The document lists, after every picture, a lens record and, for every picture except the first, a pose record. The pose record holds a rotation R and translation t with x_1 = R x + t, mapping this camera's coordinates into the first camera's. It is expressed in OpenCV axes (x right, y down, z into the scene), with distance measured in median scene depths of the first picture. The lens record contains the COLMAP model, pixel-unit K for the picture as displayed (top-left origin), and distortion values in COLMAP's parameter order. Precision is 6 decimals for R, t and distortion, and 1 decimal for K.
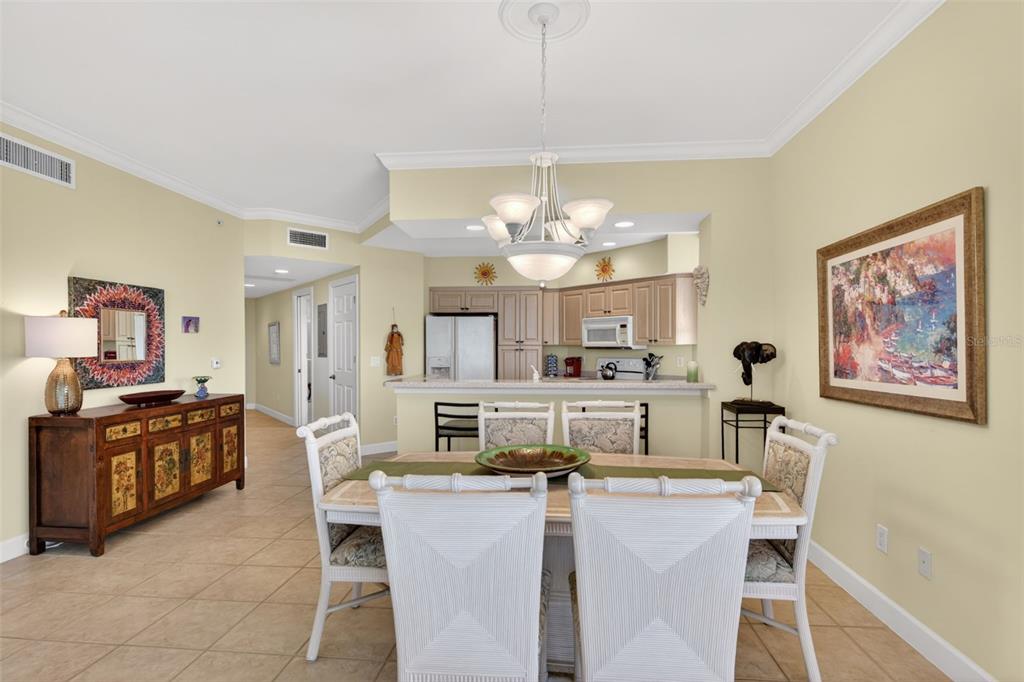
lens RADIAL K [[493.0, 0, 512.4], [0, 493.0, 354.8], [0, 0, 1]] dist [-0.000264, -0.000639]
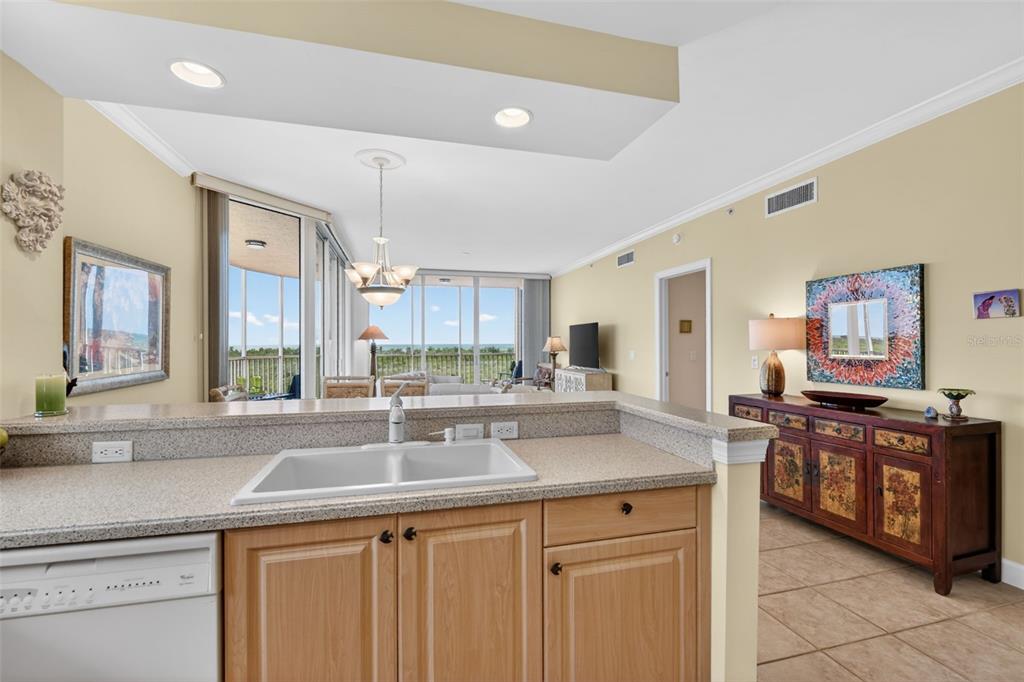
lens RADIAL K [[432.0, 0, 511.9], [0, 432.0, 338.0], [0, 0, 1]] dist [-0.000196, -0.003513]
pose [[-0.939037, -0.003351, -0.343799, 0.097159], [-0.004621, 0.999985, 0.002874, -0.023321], [0.343785, 0.004287, -0.939039, 1.620611]]
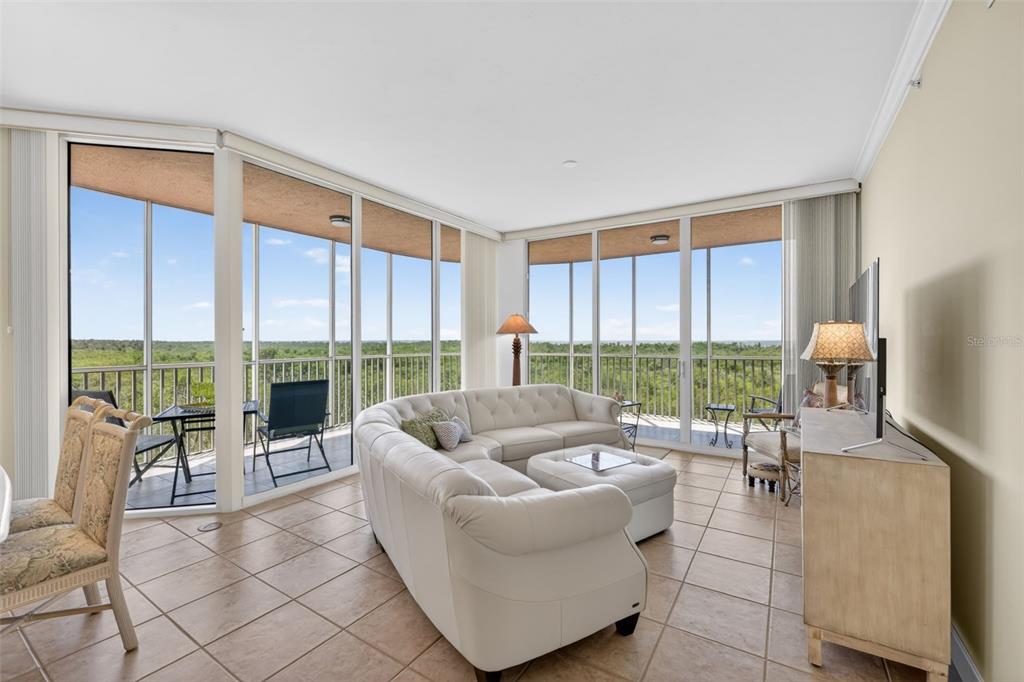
lens RADIAL K [[424.8, 0, 520.0], [0, 424.8, 341.2], [0, 0, 1]] dist [-0.002966, -0.000367]
pose [[-0.895374, 0.000219, 0.445316, -0.727420], [0.009214, 0.999795, 0.018036, -0.005469], [-0.445220, 0.020253, -0.895192, 0.628575]]
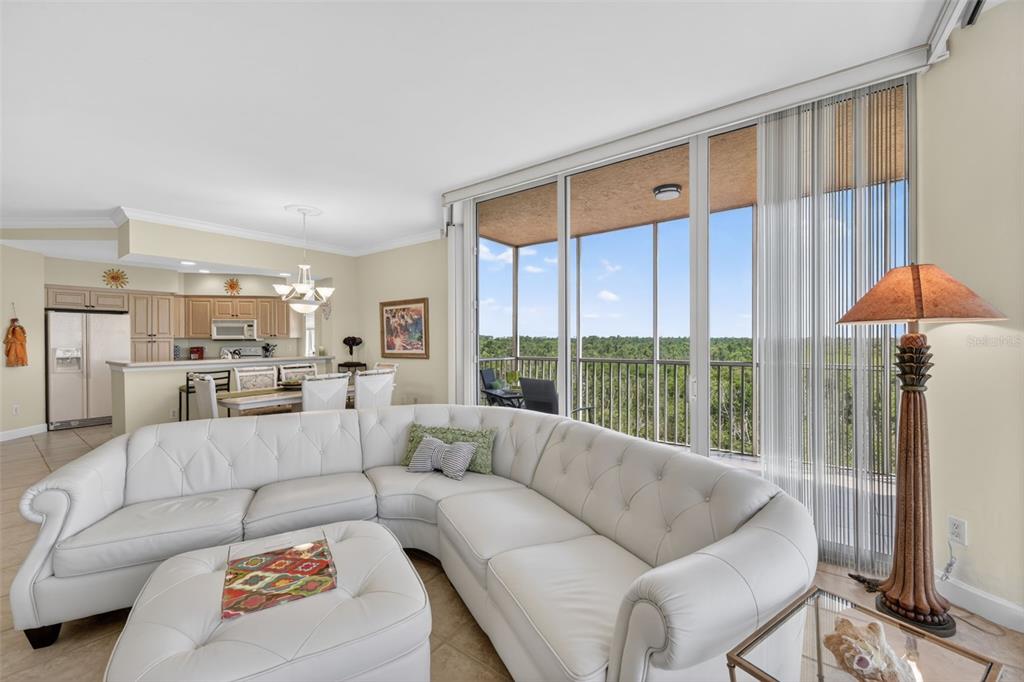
lens RADIAL K [[424.8, 0, 520.0], [0, 424.8, 341.2], [0, 0, 1]] dist [-0.002966, -0.000367]
pose [[0.531359, -0.005834, 0.847126, -0.742455], [0.016118, 0.999865, -0.003223, 0.013300], [-0.846993, 0.015367, 0.531382, -0.690891]]
